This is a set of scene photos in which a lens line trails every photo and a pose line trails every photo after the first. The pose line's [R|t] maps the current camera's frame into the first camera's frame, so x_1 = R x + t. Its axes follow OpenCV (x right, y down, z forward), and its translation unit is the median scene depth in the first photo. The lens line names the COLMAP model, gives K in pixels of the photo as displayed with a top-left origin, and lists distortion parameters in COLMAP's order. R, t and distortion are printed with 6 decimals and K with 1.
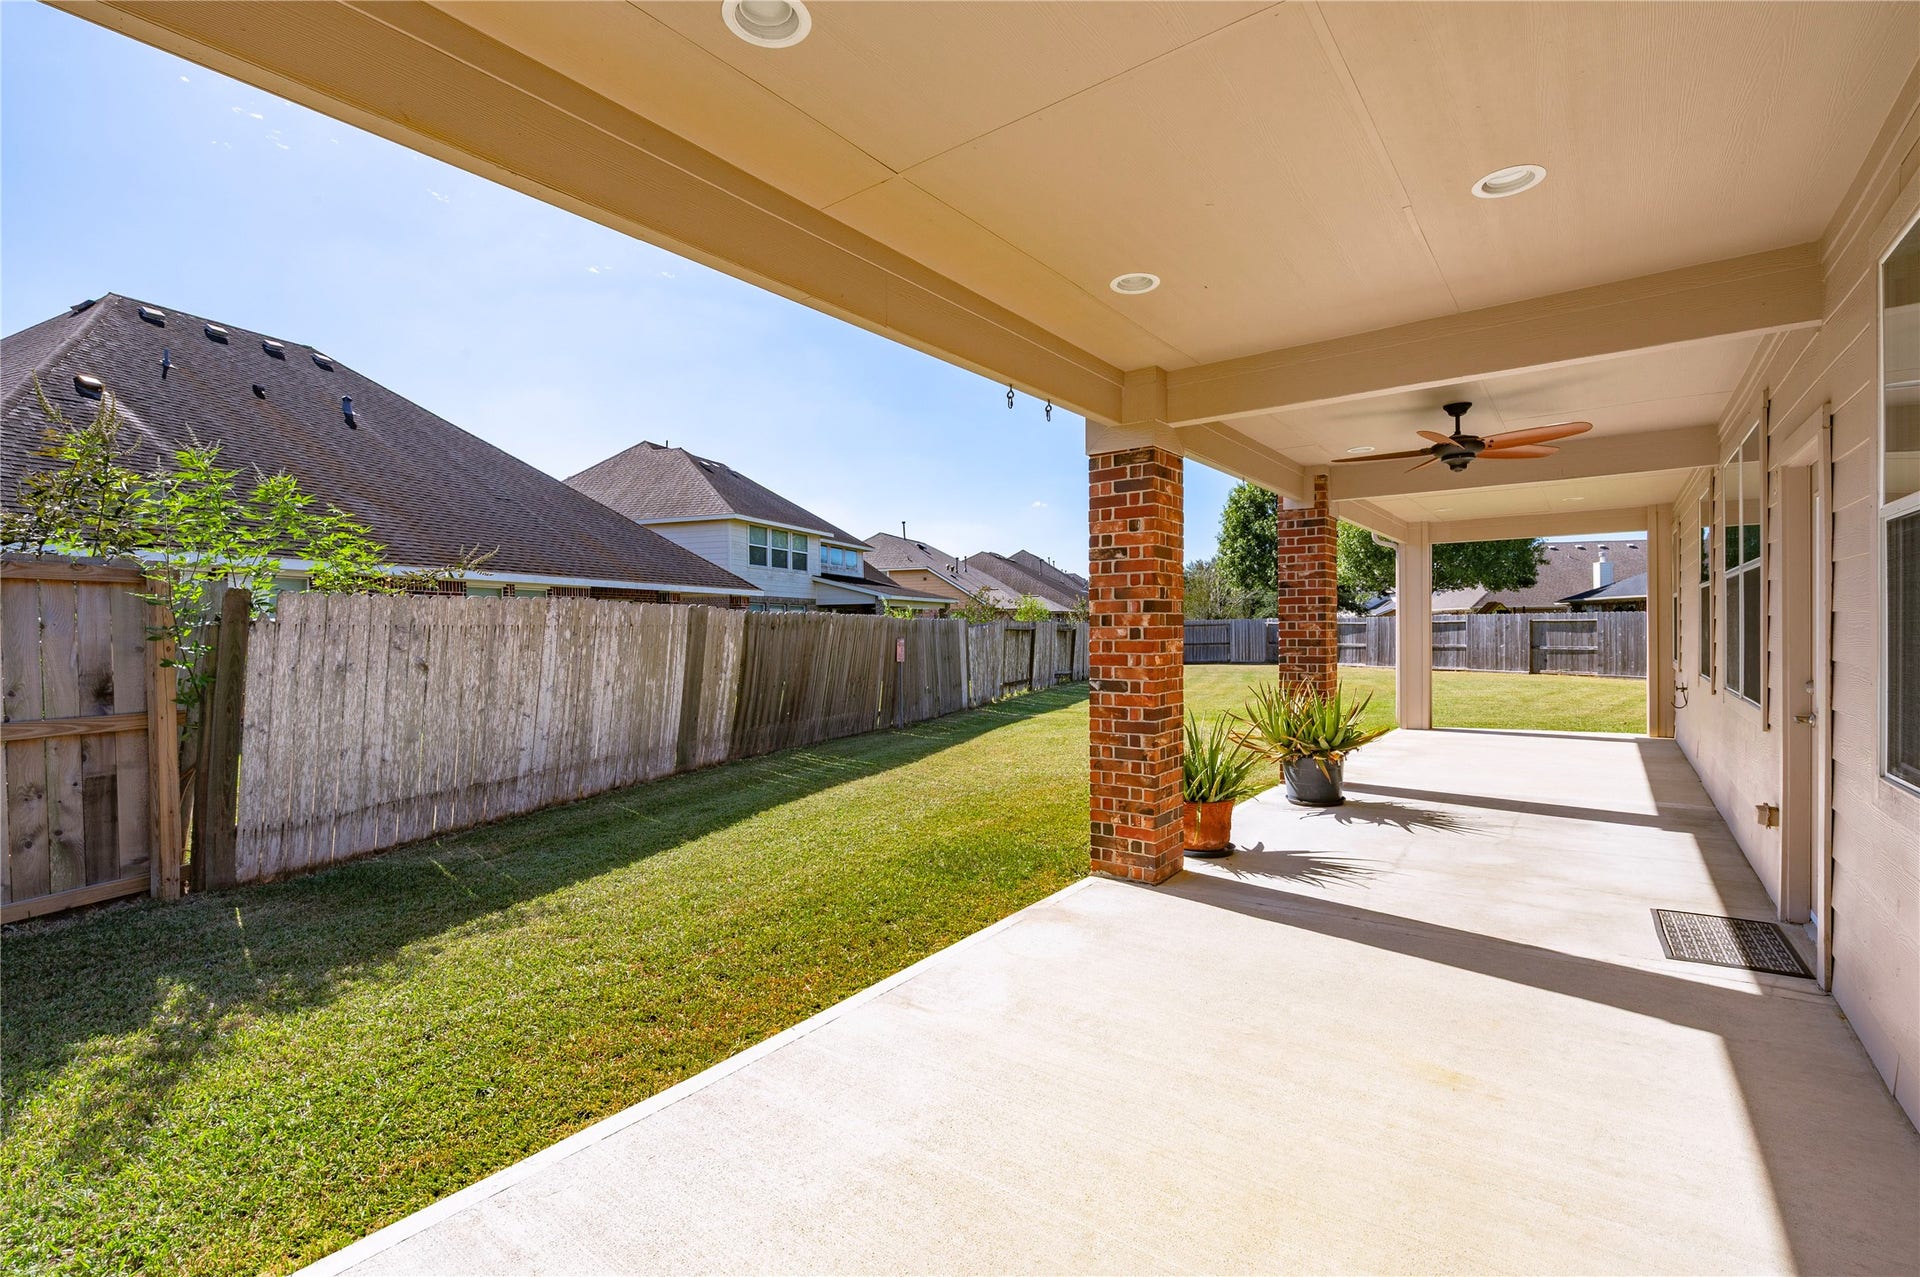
lens RADIAL K [[856.2, 0, 951.0], [0, 856.2, 635.6], [0, 0, 1]] dist [-0.001725, -0.001050]
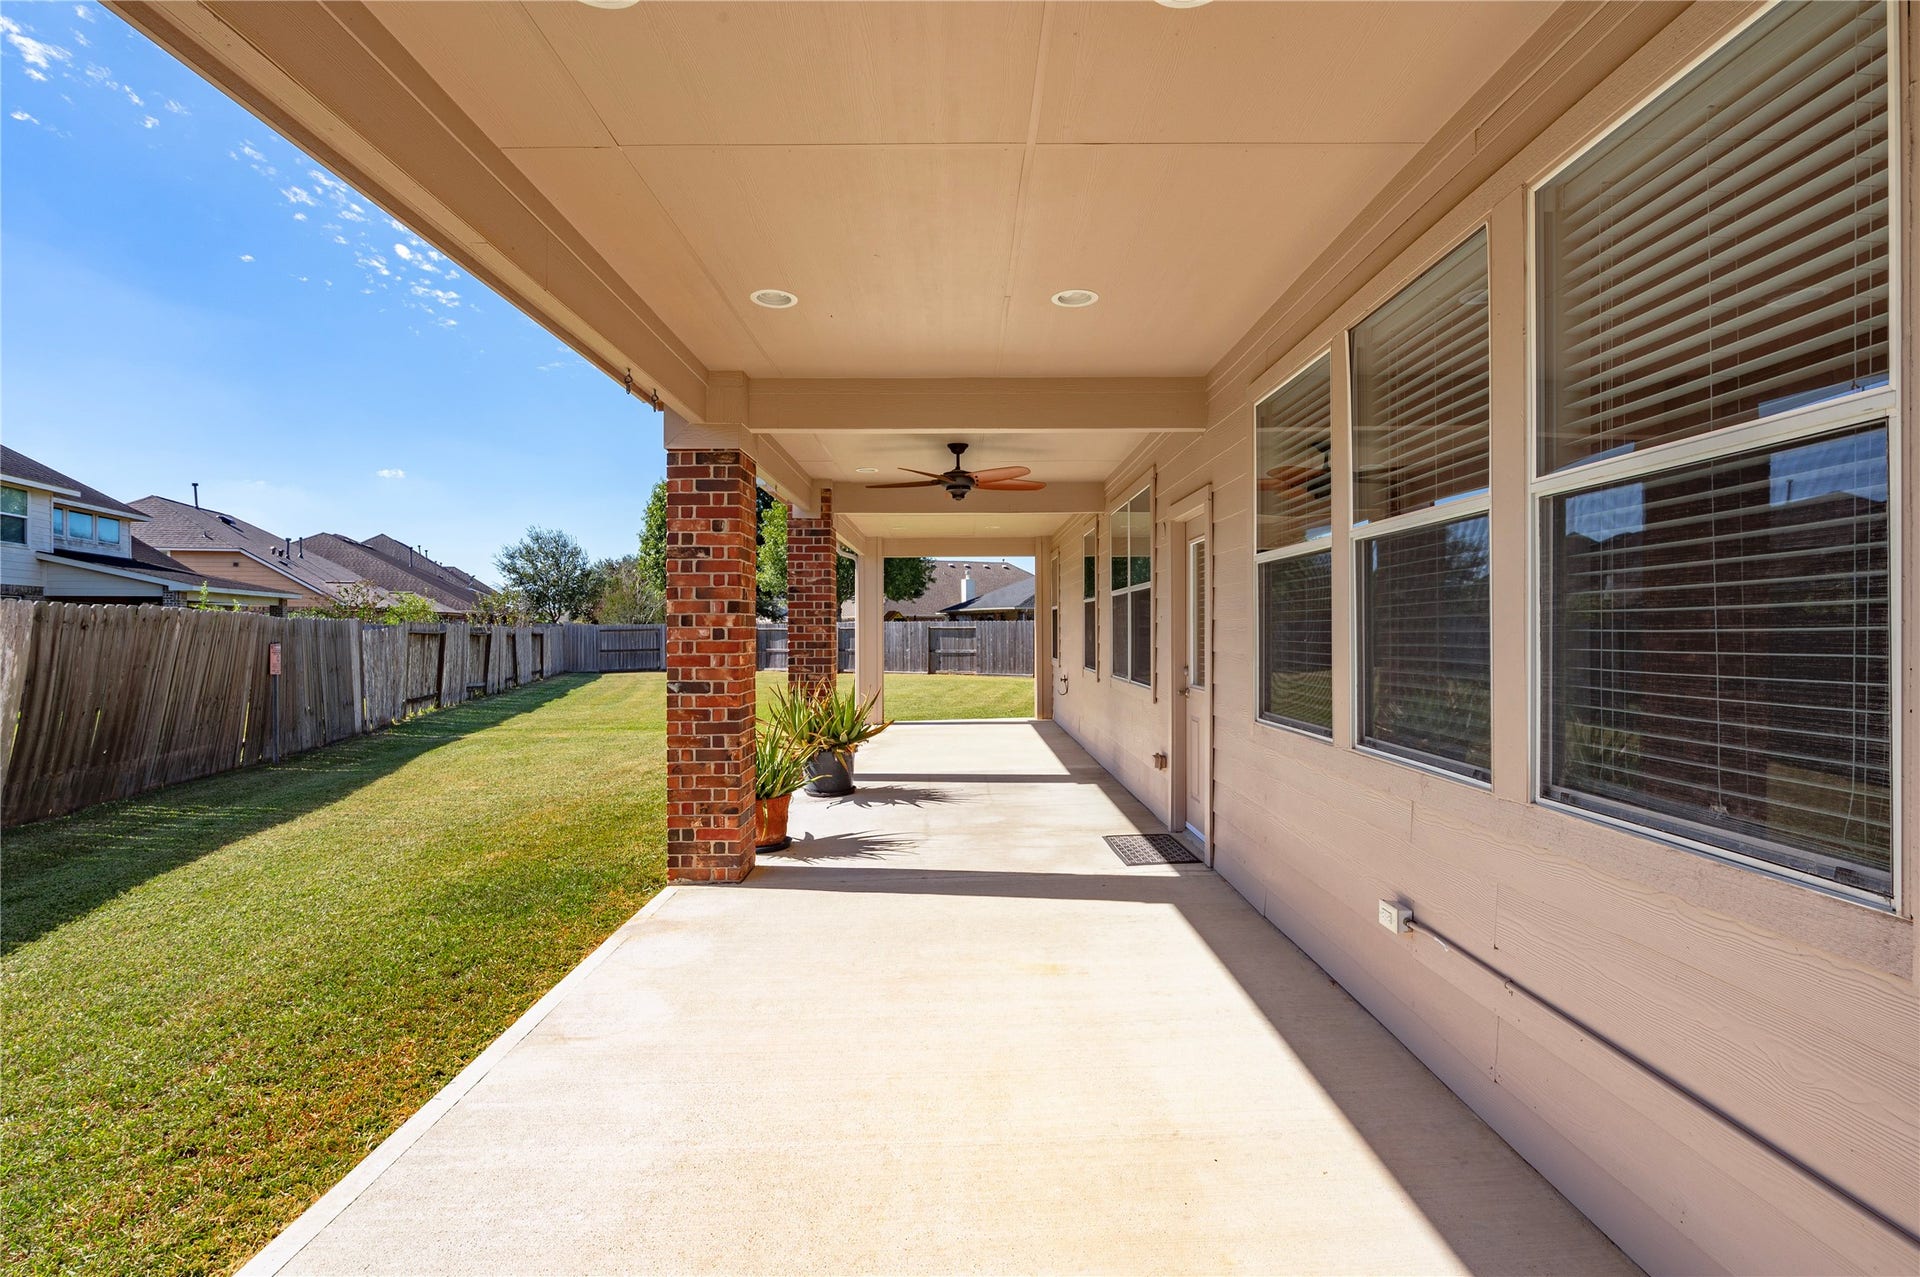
lens RADIAL K [[920.0, 0, 960.0], [0, 920.0, 638.5], [0, 0, 1]] dist [0.000085, -0.000475]
pose [[0.791490, 0.001065, 0.611182, -0.161472], [0.001331, 0.999993, -0.003466, 0.005149], [-0.611181, 0.003557, 0.791483, -0.015736]]
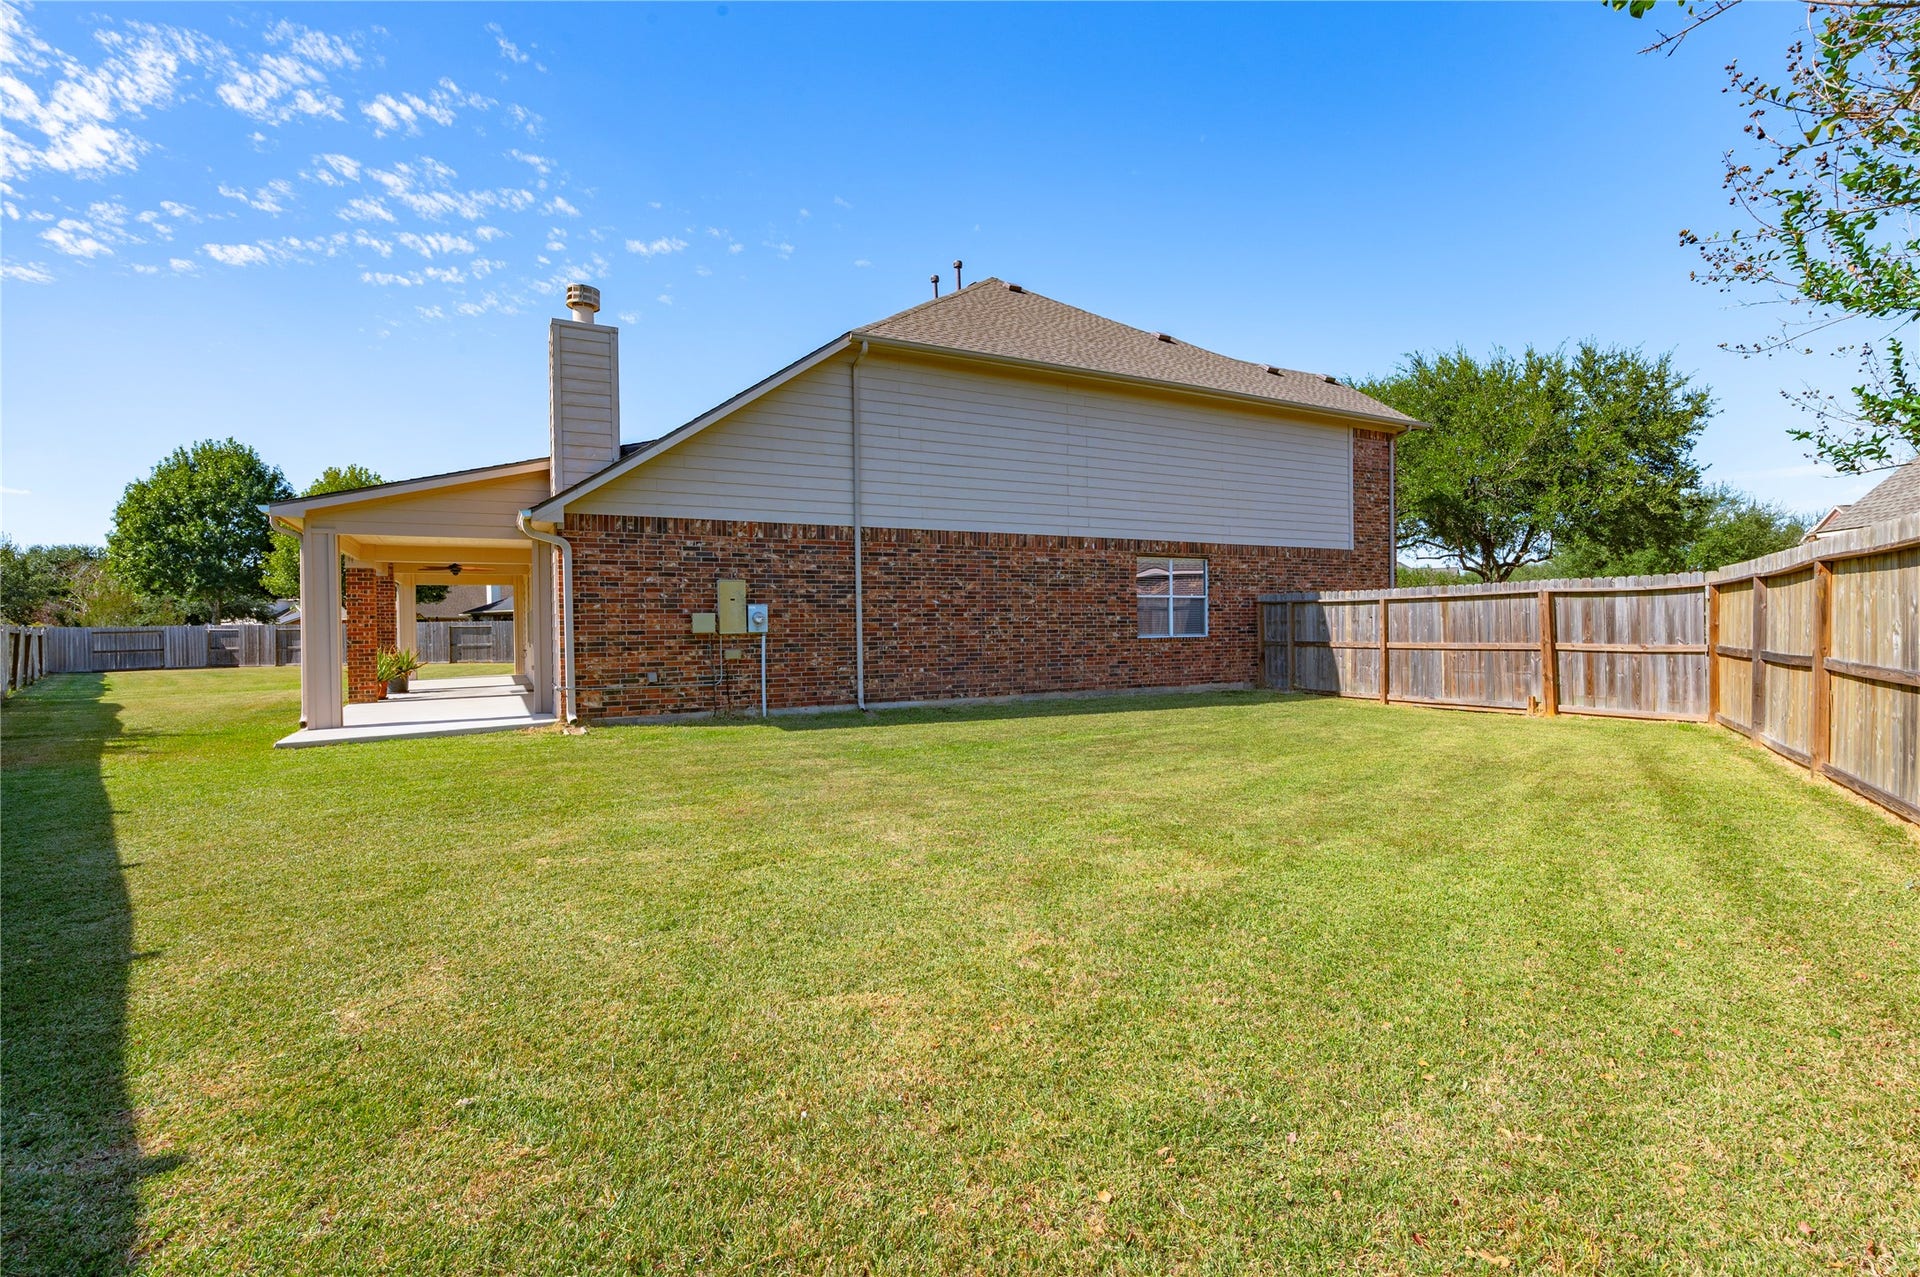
lens RADIAL K [[856.2, 0, 951.0], [0, 856.2, 635.6], [0, 0, 1]] dist [-0.001725, -0.001050]
pose [[0.413806, -0.008972, 0.910321, -1.032415], [0.019151, 0.999816, 0.001149, 0.043496], [-0.910163, 0.016958, 0.413902, -1.321631]]
